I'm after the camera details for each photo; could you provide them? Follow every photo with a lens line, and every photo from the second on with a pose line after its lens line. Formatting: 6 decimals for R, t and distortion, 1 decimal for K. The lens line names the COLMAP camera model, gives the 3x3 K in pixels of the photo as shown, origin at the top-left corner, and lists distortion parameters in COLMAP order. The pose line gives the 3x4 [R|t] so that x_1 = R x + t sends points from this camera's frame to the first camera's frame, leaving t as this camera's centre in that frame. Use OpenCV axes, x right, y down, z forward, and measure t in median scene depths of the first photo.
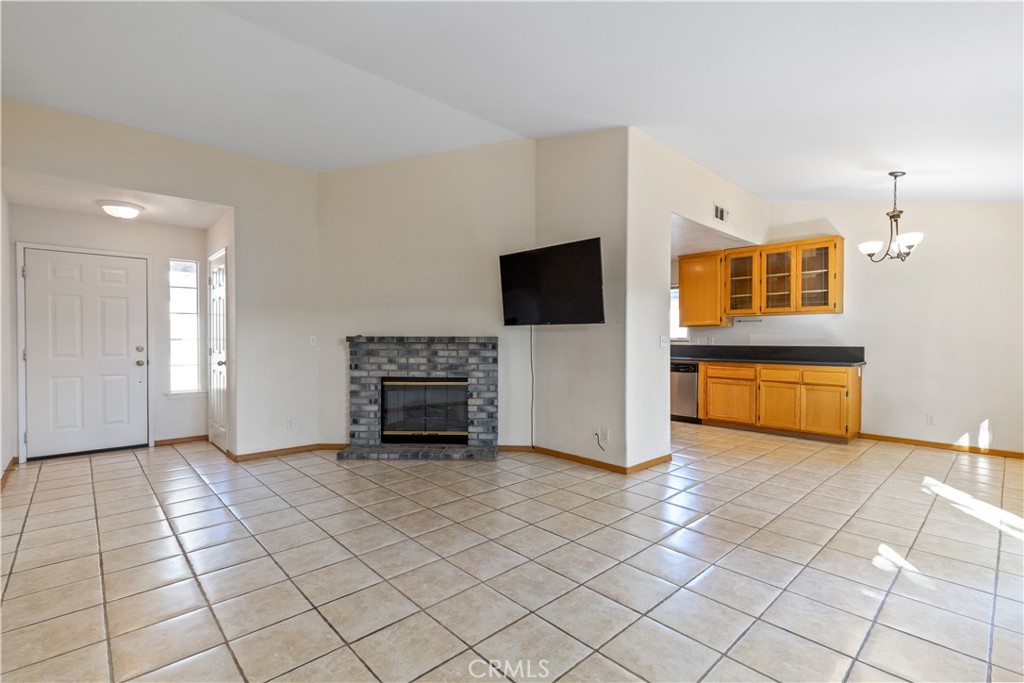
lens RADIAL K [[470.1, 0, 511.0], [0, 470.1, 343.8], [0, 0, 1]] dist [0.001647, 0.000031]
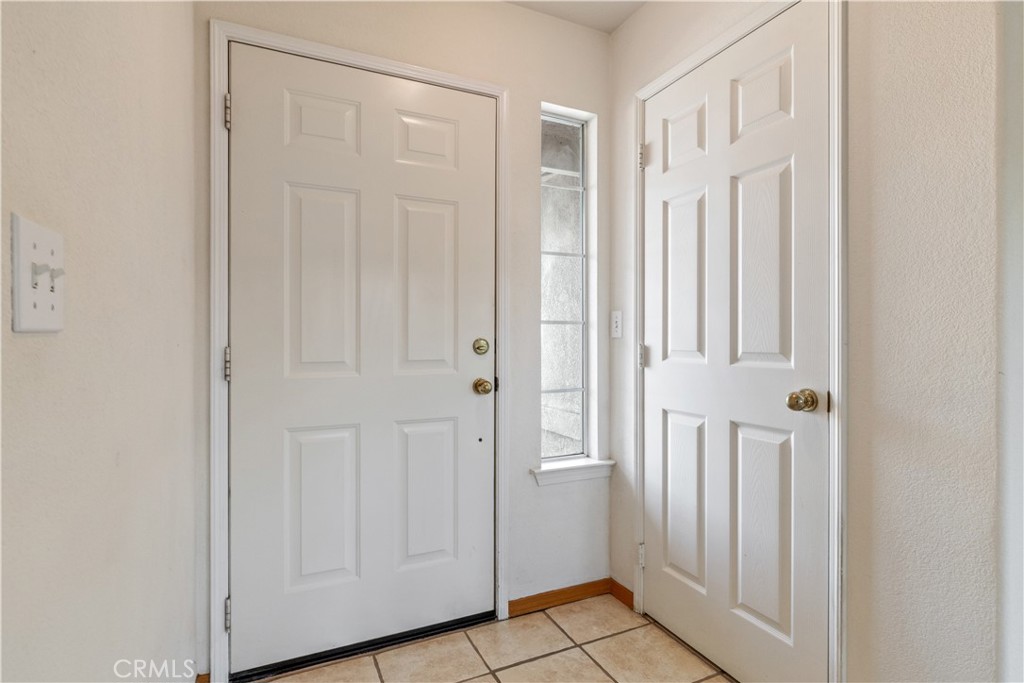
lens RADIAL K [[517.7, 0, 513.6], [0, 517.7, 339.7], [0, 0, 1]] dist [-0.006750, 0.000068]
pose [[0.953517, 0.001116, -0.301336, -0.670720], [-0.003664, 0.999962, -0.007889, 0.008810], [0.301316, 0.008626, 0.953485, 0.655404]]
